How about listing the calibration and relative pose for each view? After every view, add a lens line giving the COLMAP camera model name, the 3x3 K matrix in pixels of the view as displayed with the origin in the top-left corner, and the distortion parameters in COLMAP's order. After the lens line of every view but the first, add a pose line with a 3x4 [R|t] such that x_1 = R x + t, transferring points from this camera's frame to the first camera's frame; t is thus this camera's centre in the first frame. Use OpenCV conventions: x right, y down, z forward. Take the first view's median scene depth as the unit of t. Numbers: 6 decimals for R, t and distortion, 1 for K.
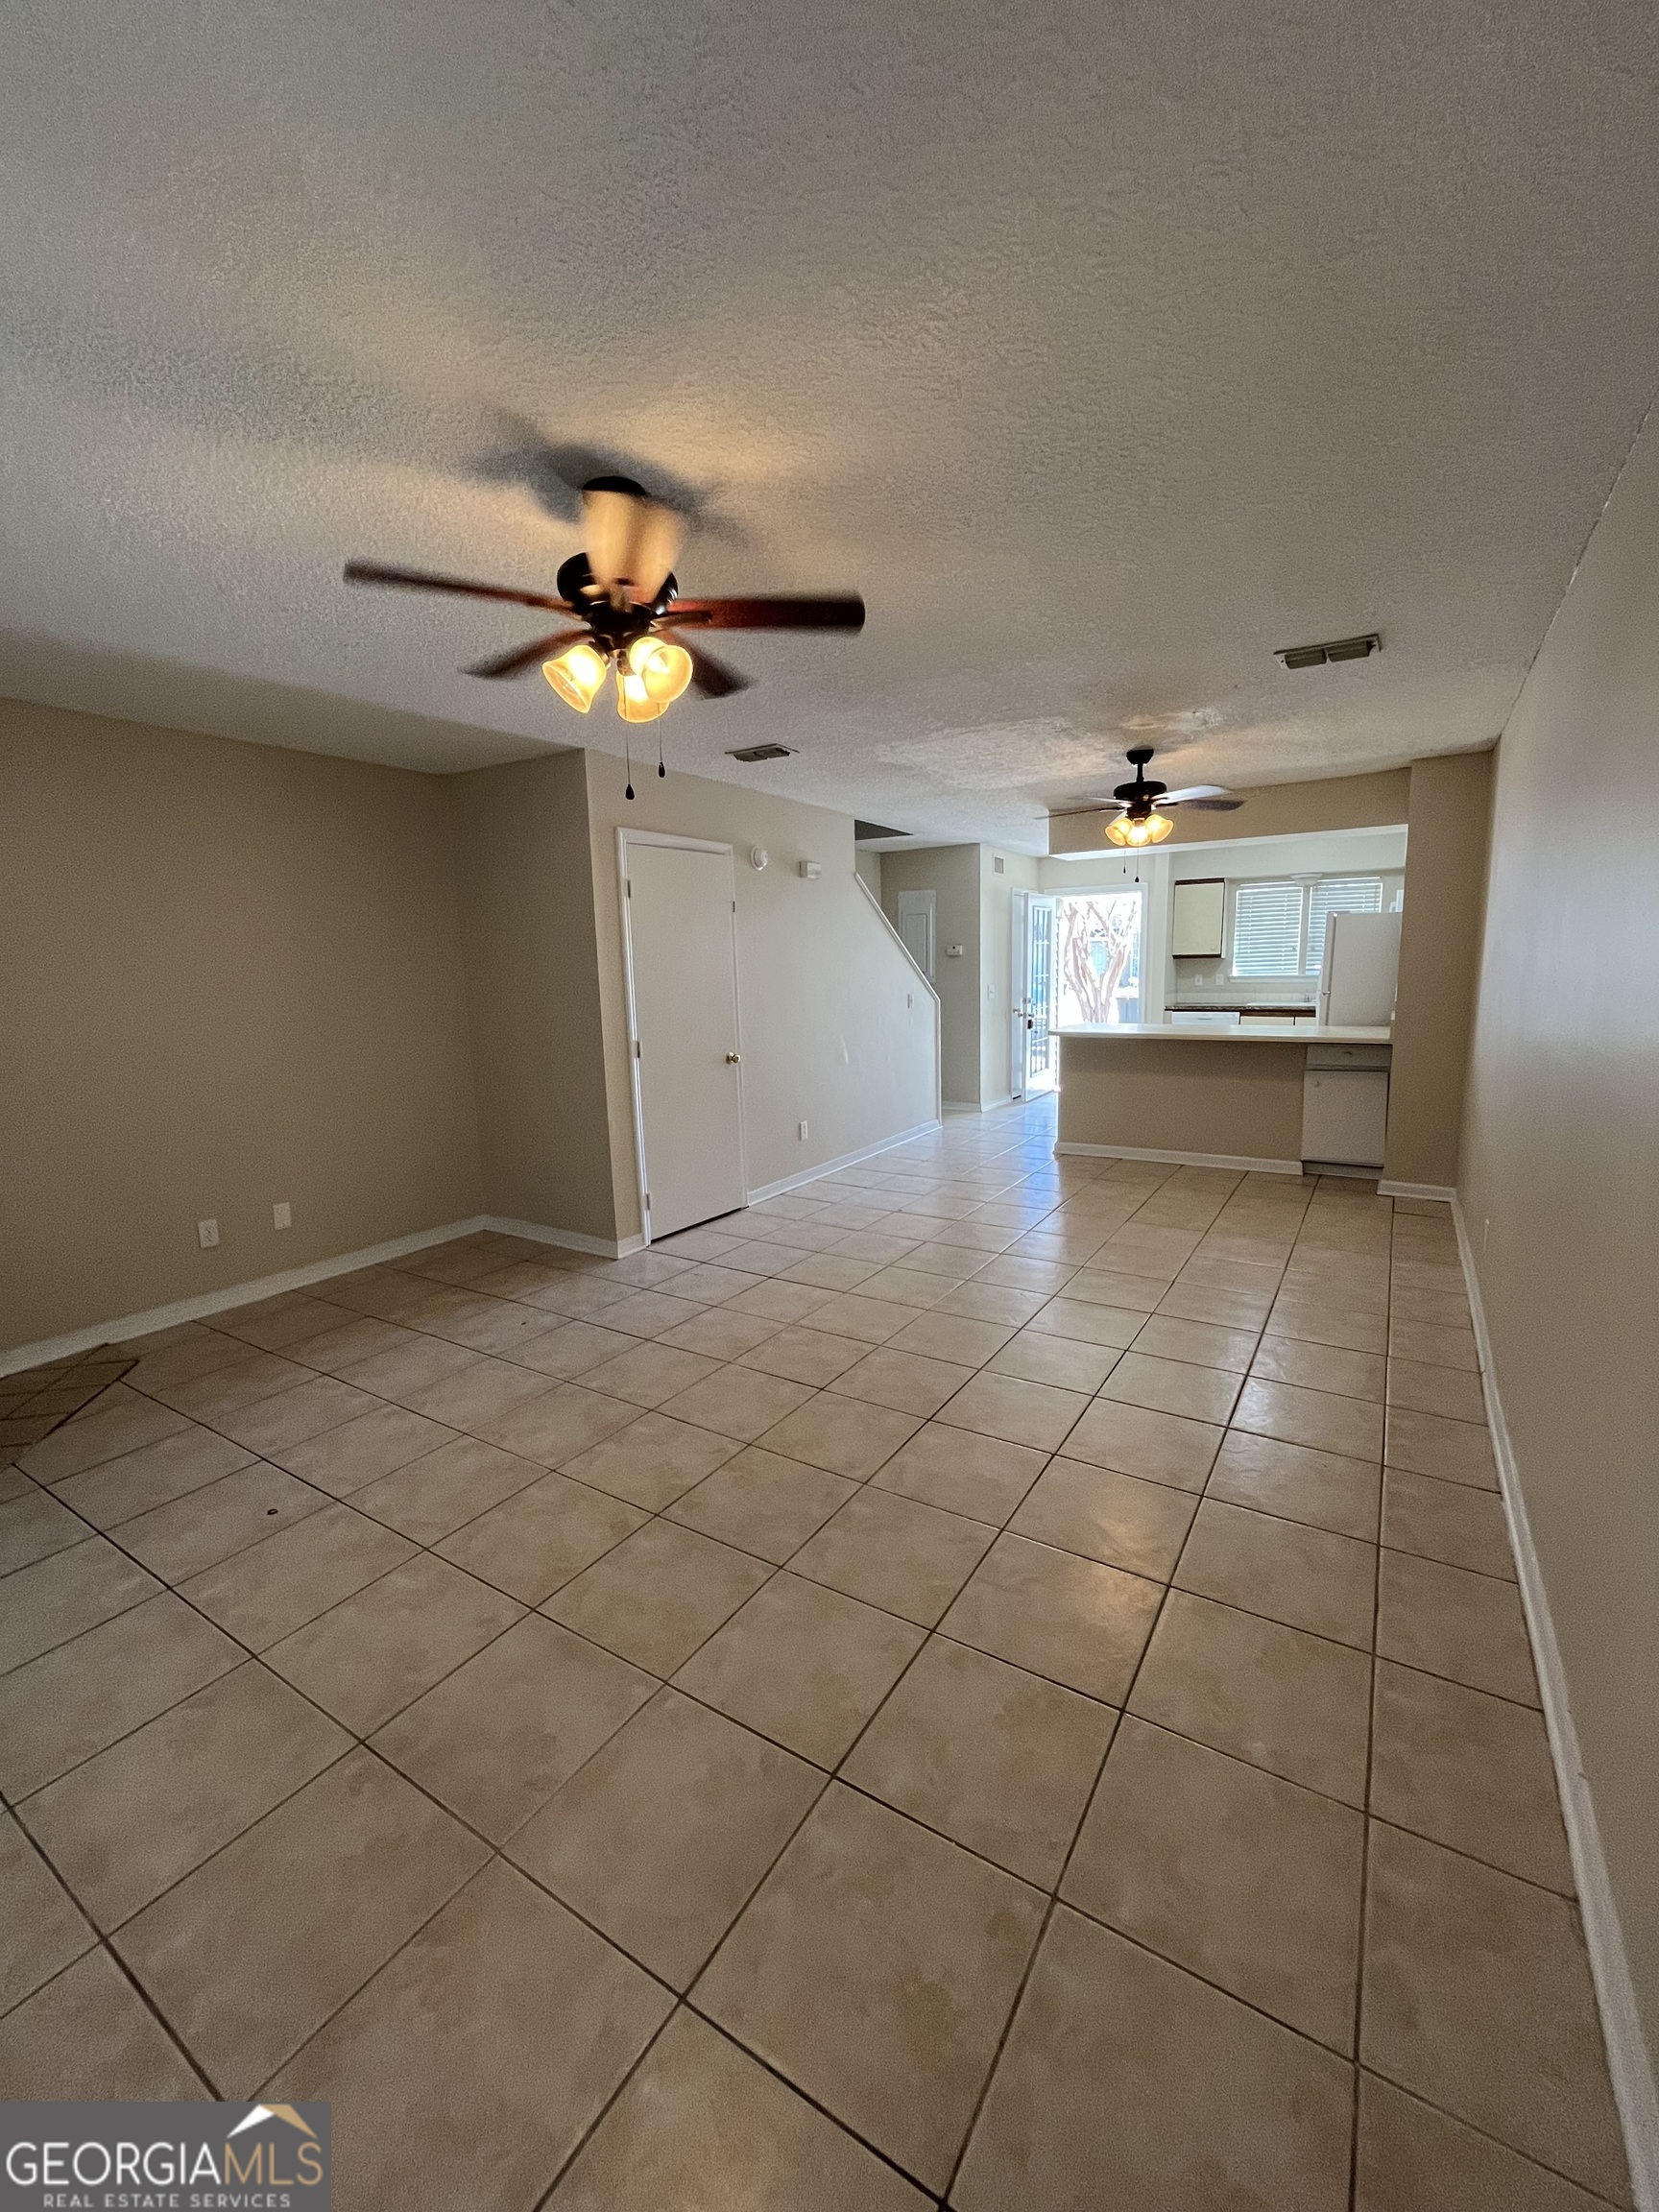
lens RADIAL K [[896.6, 0, 825.9], [0, 896.6, 1104.5], [0, 0, 1]] dist [0.000609, -0.000064]
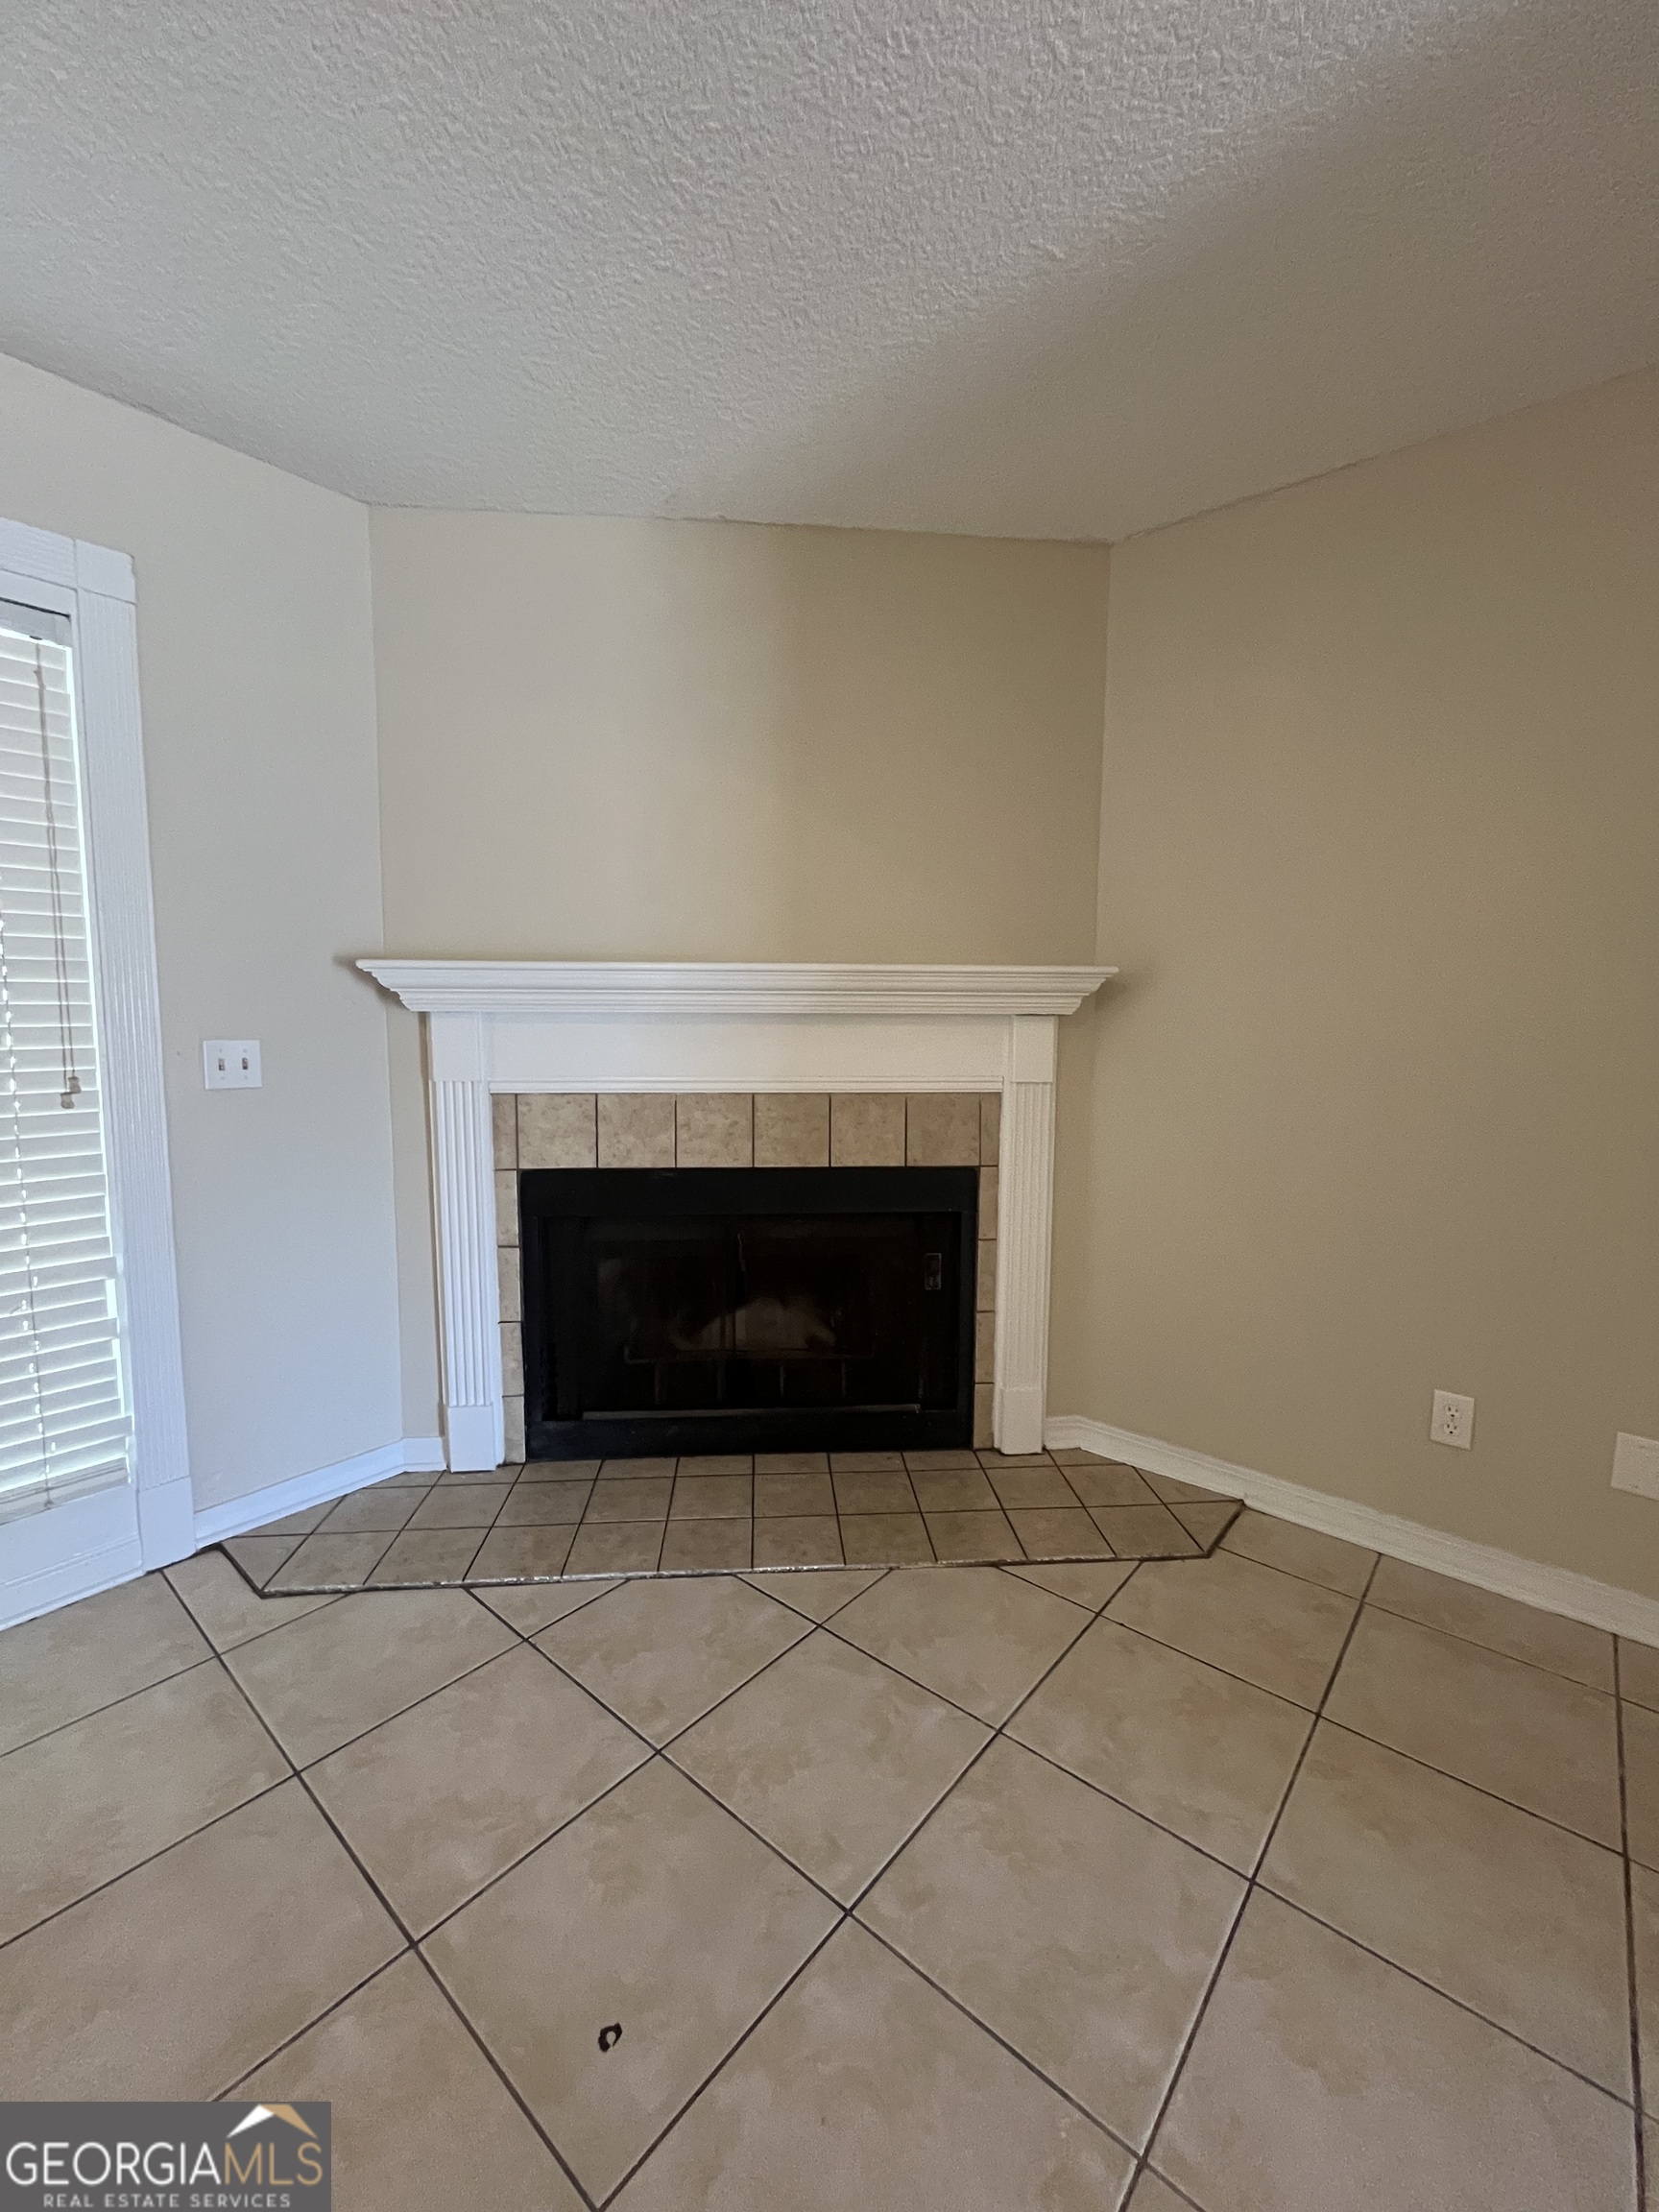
lens RADIAL K [[896.6, 0, 831.1], [0, 896.6, 1102.0], [0, 0, 1]] dist [0.000609, -0.000064]
pose [[-0.135267, 0.122642, -0.983190, -0.170550], [-0.166664, 0.975354, 0.144594, -0.048263], [0.976691, 0.183421, -0.111493, 0.712094]]
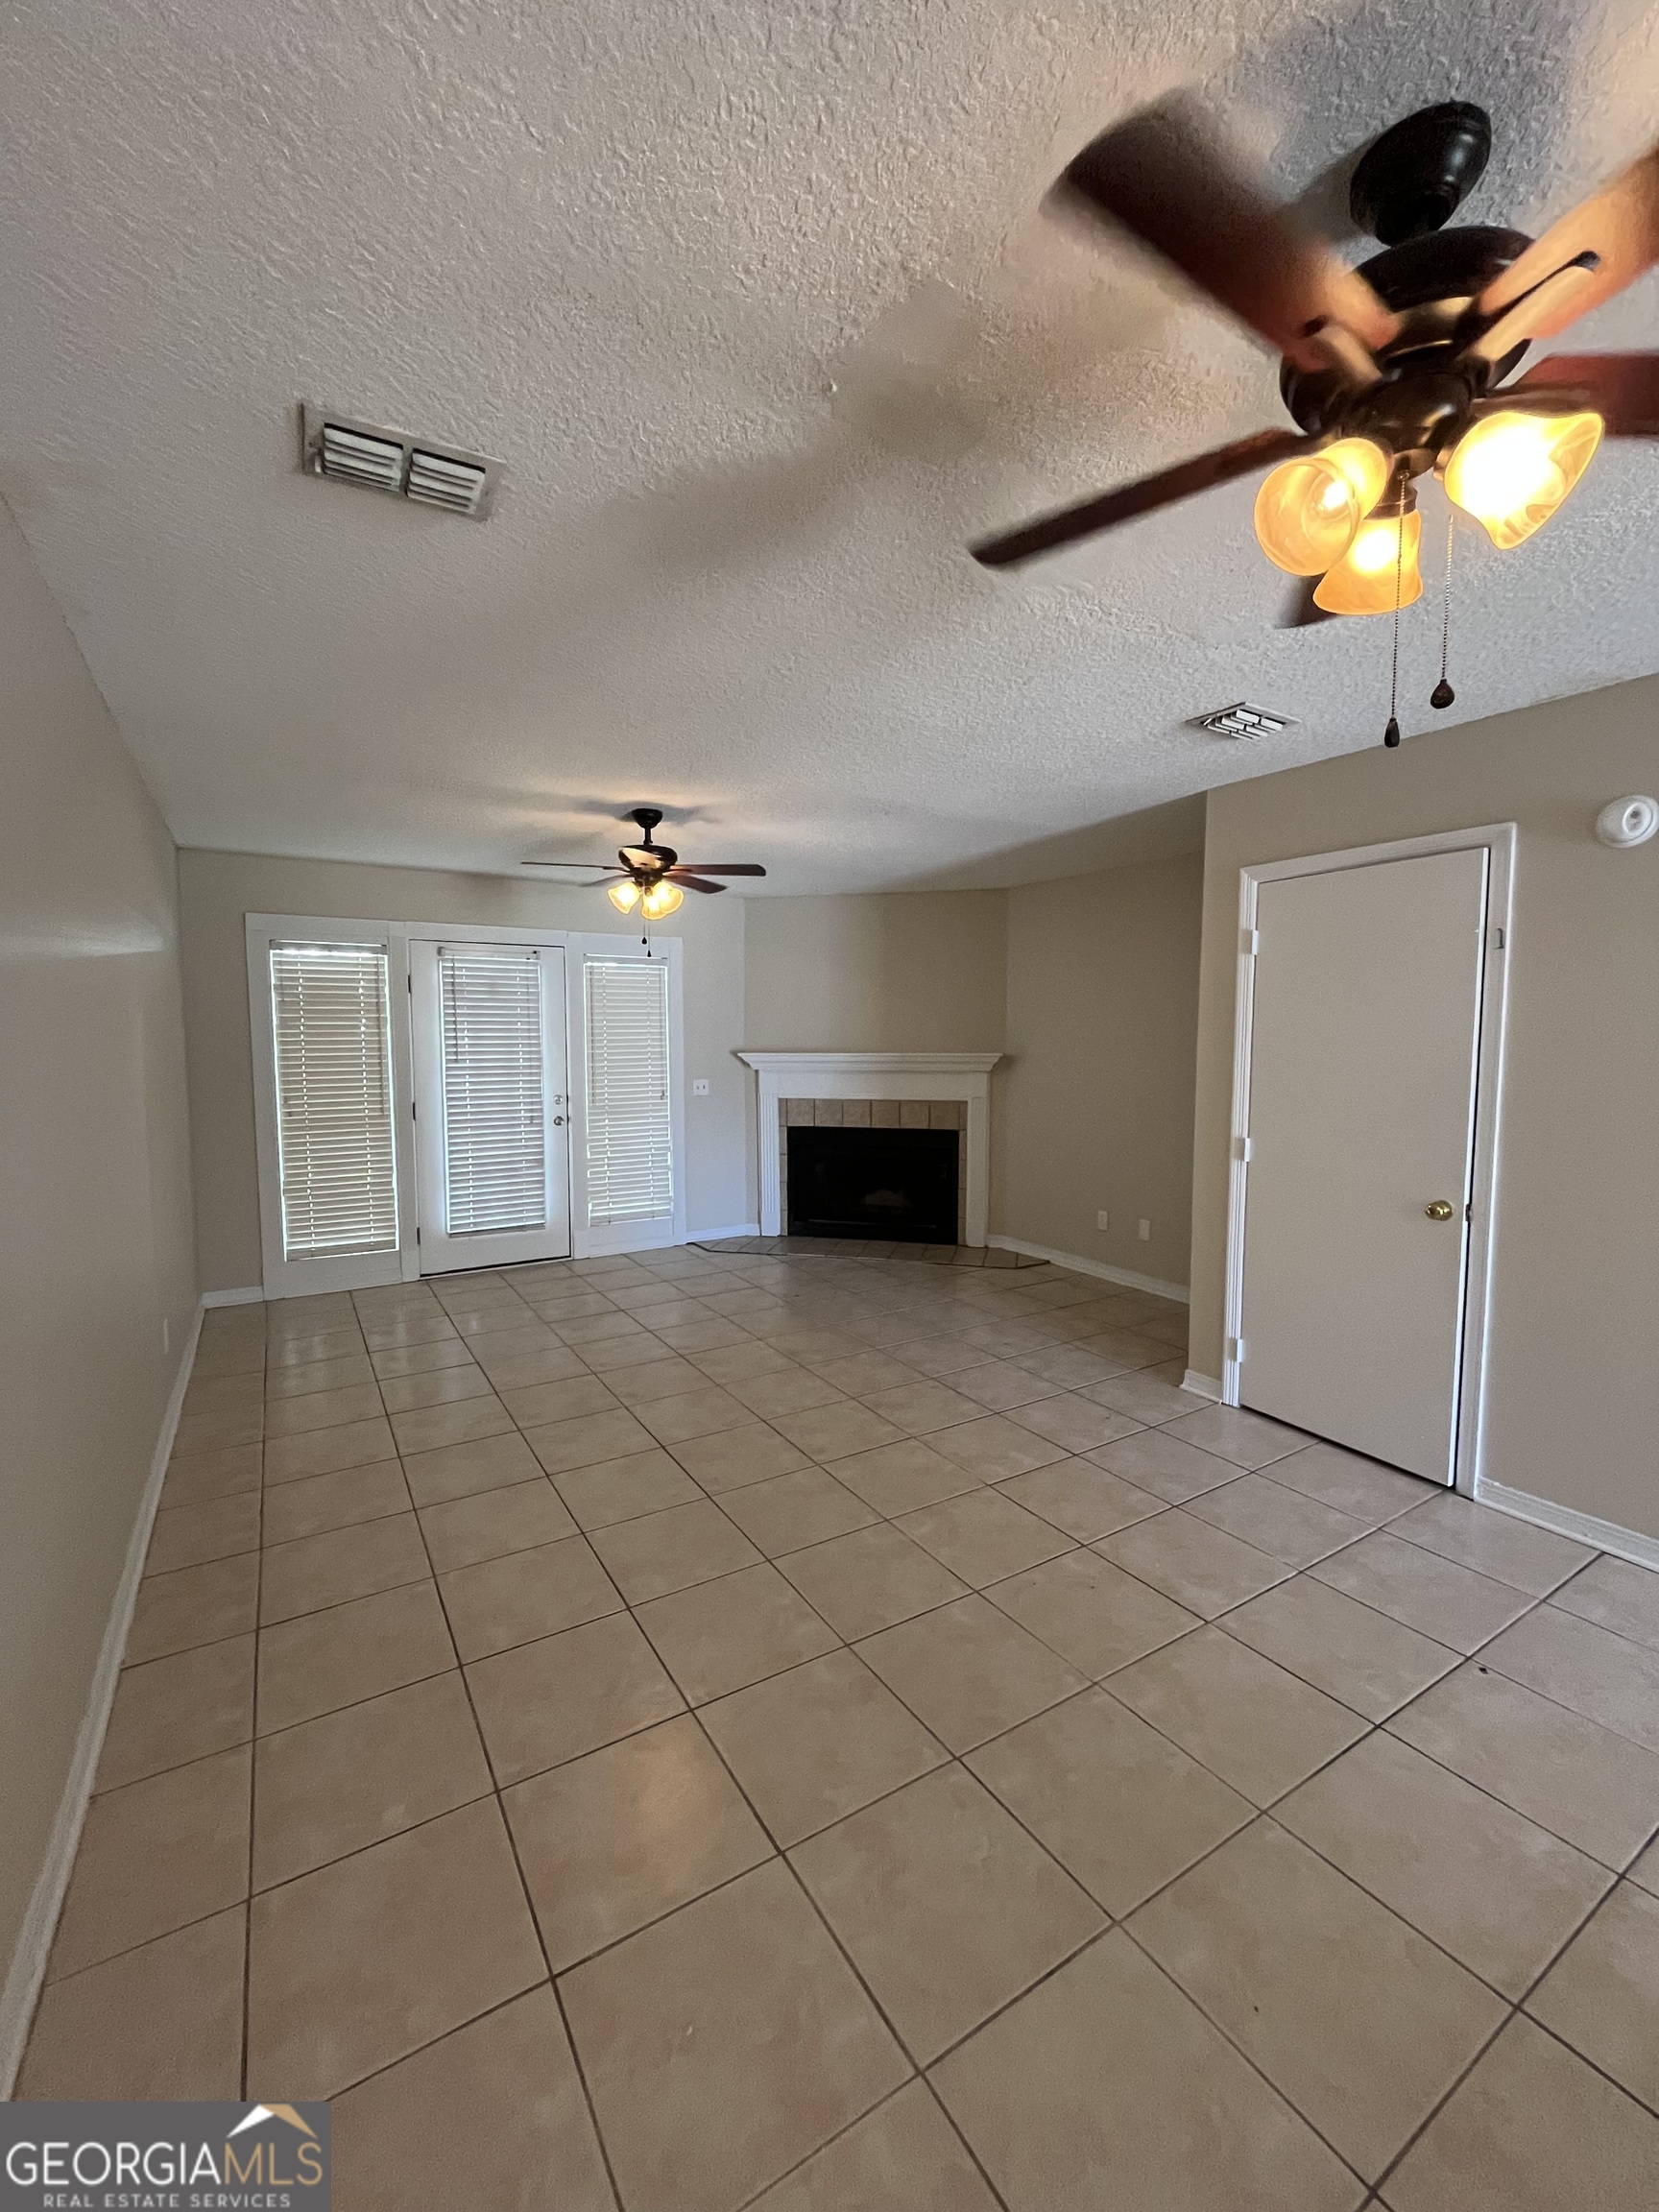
lens RADIAL K [[896.6, 0, 822.1], [0, 896.6, 1097.6], [0, 0, 1]] dist [0.000609, -0.000064]
pose [[-0.434740, 0.089659, -0.896082, 0.770047], [-0.134717, 0.977360, 0.163150, -0.221590], [0.890423, 0.191645, -0.412819, 1.204198]]
